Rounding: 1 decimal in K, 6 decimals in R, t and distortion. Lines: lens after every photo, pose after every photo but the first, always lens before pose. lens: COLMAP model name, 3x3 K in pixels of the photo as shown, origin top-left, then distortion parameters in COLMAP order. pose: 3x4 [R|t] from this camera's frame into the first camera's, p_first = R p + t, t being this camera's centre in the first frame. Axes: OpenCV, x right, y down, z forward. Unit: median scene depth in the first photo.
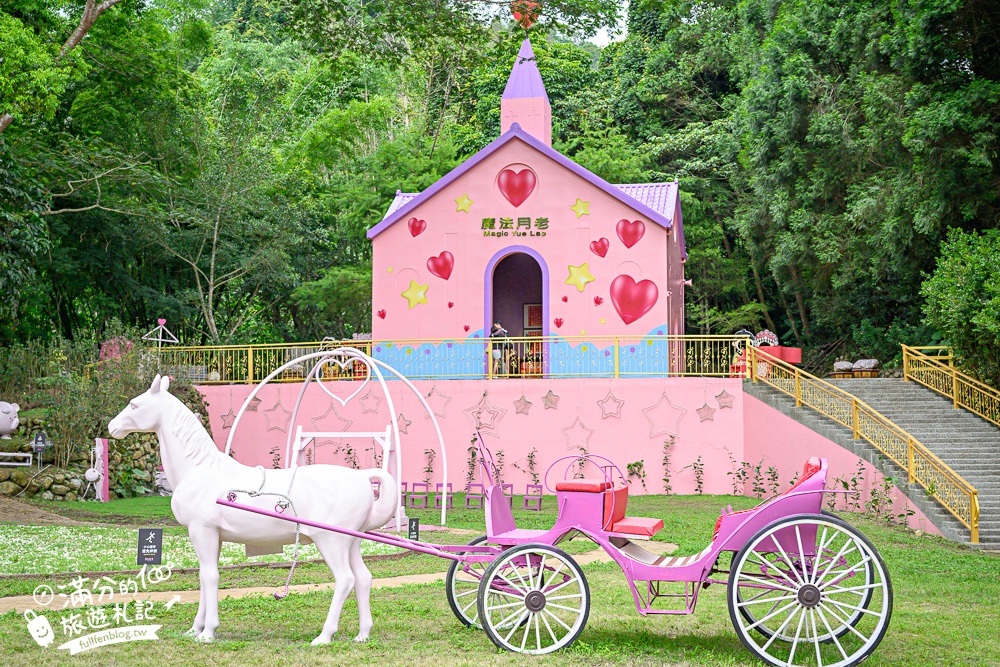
lens RADIAL K [[1397.9, 0, 501.8], [0, 1397.9, 336.0], [0, 0, 1]] dist [0.002111, 0.000000]
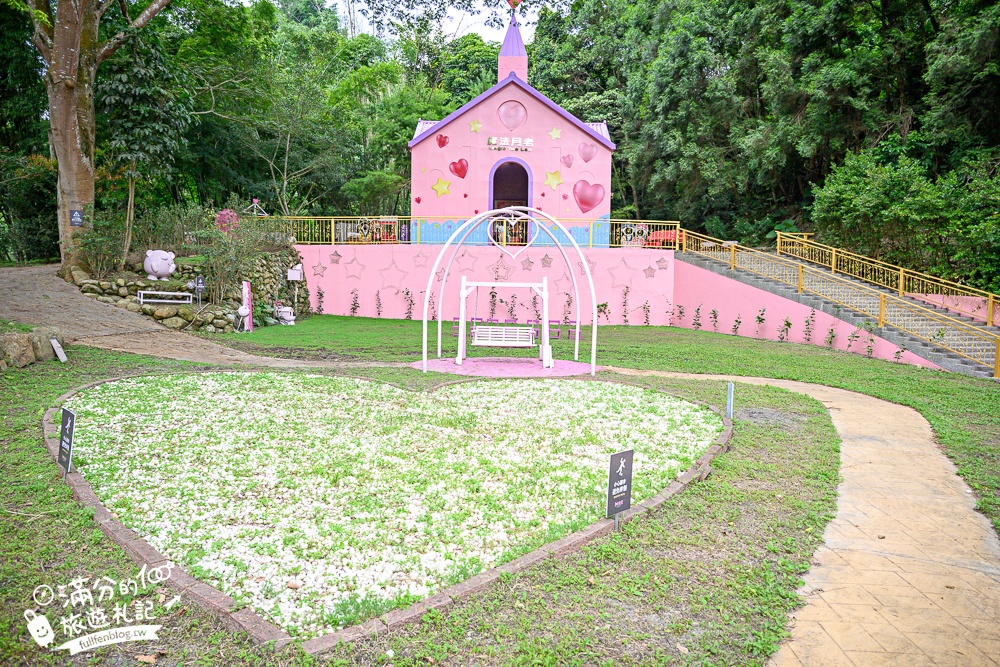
lens RADIAL K [[659.7, 0, 495.8], [0, 659.7, 330.7], [0, 0, 1]] dist [-0.003382, -0.001104]
pose [[0.982154, 0.006201, 0.187975, -0.139501], [-0.033450, 0.989281, 0.142138, 0.019617], [-0.185079, -0.145890, 0.971834, 0.294190]]
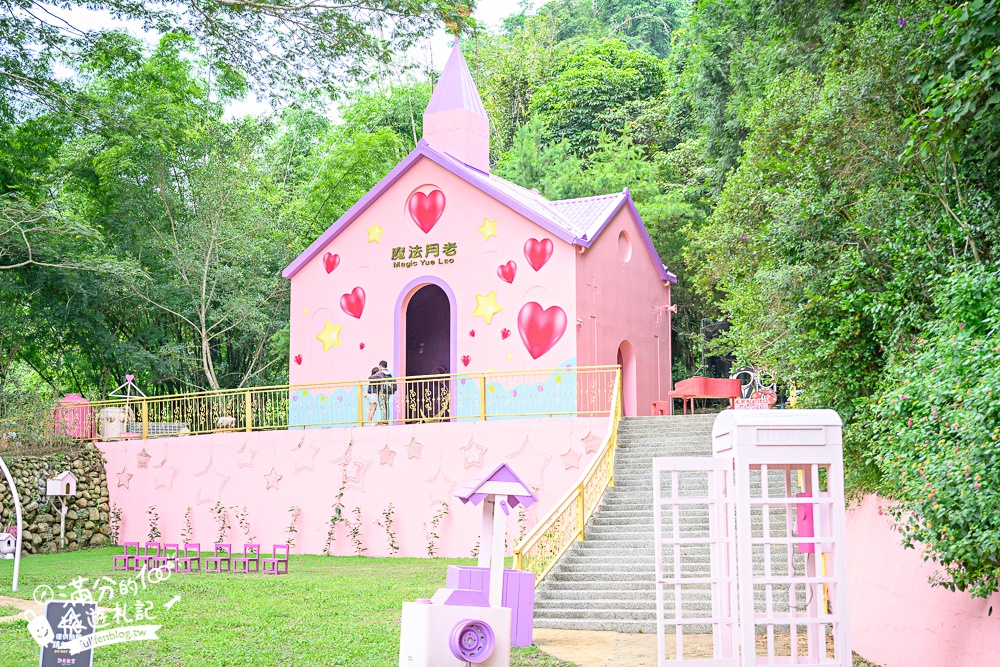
lens RADIAL K [[1453.9, 0, 499.5], [0, 1453.9, 332.9], [0, 0, 1]] dist [-0.003164, 0.000000]
pose [[0.950711, -0.047753, -0.306378, 0.342463], [0.034419, 0.998216, -0.048779, 0.018457], [0.308161, 0.035829, 0.950659, 0.138909]]
